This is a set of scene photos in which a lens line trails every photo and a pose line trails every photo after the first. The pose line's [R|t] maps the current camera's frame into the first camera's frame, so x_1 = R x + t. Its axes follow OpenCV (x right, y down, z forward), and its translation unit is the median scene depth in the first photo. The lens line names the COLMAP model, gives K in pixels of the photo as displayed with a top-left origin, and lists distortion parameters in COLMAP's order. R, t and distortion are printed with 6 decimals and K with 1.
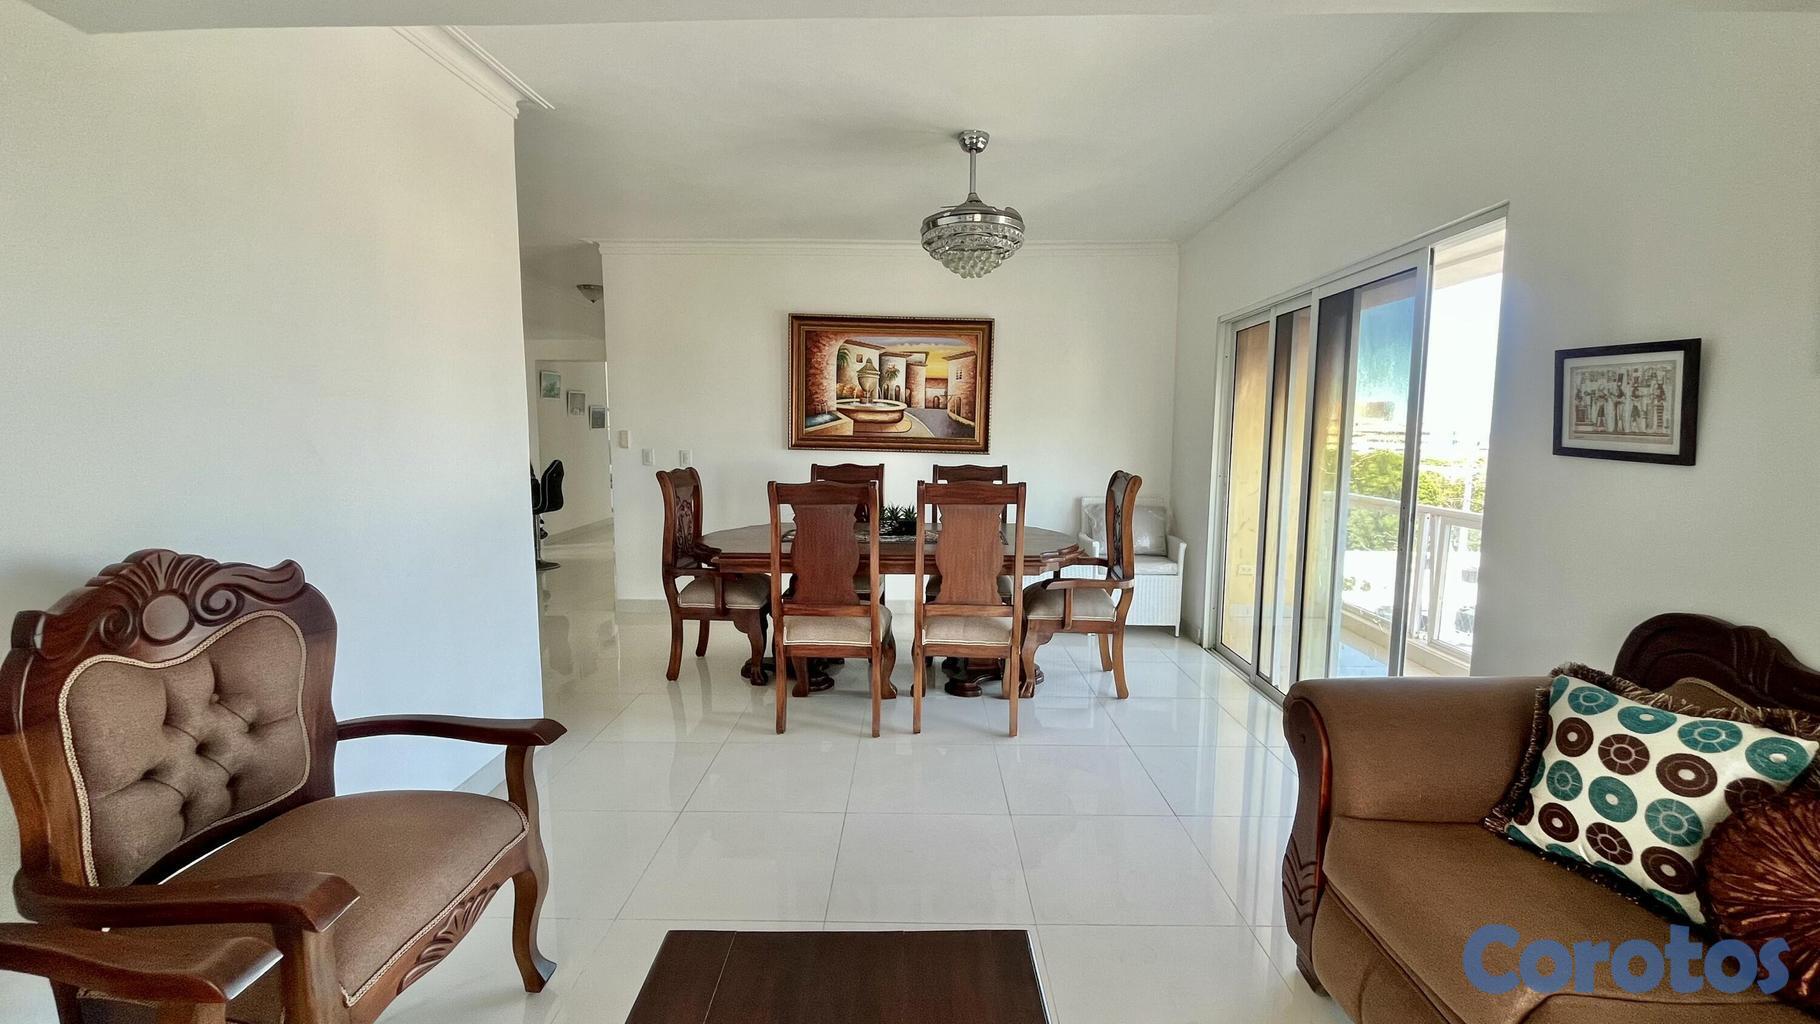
lens RADIAL K [[743.9, 0, 909.8], [0, 743.9, 510.4], [0, 0, 1]] dist [-0.000197, -0.000421]
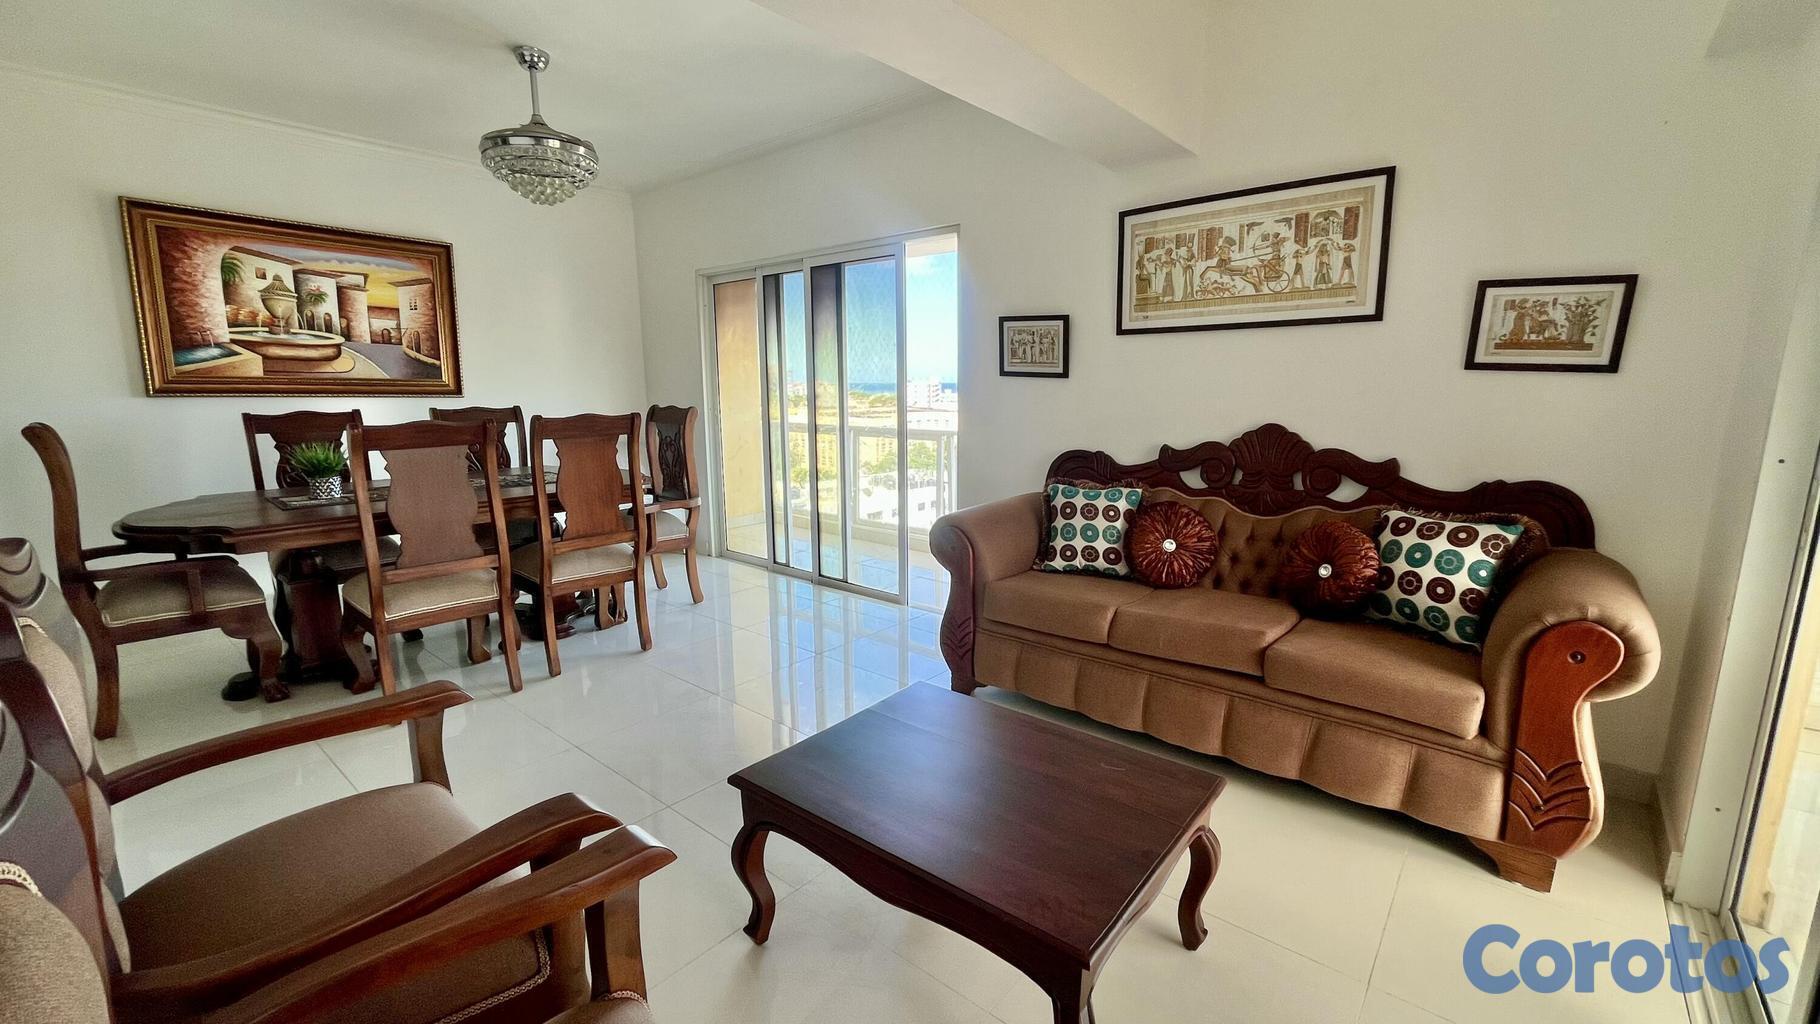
lens RADIAL K [[743.9, 0, 907.3], [0, 743.9, 511.5], [0, 0, 1]] dist [-0.000197, -0.000421]
pose [[0.638023, -0.140407, 0.757108, -0.342045], [0.089697, 0.990093, 0.108025, 0.017507], [-0.764775, -0.001012, 0.644297, 0.009370]]
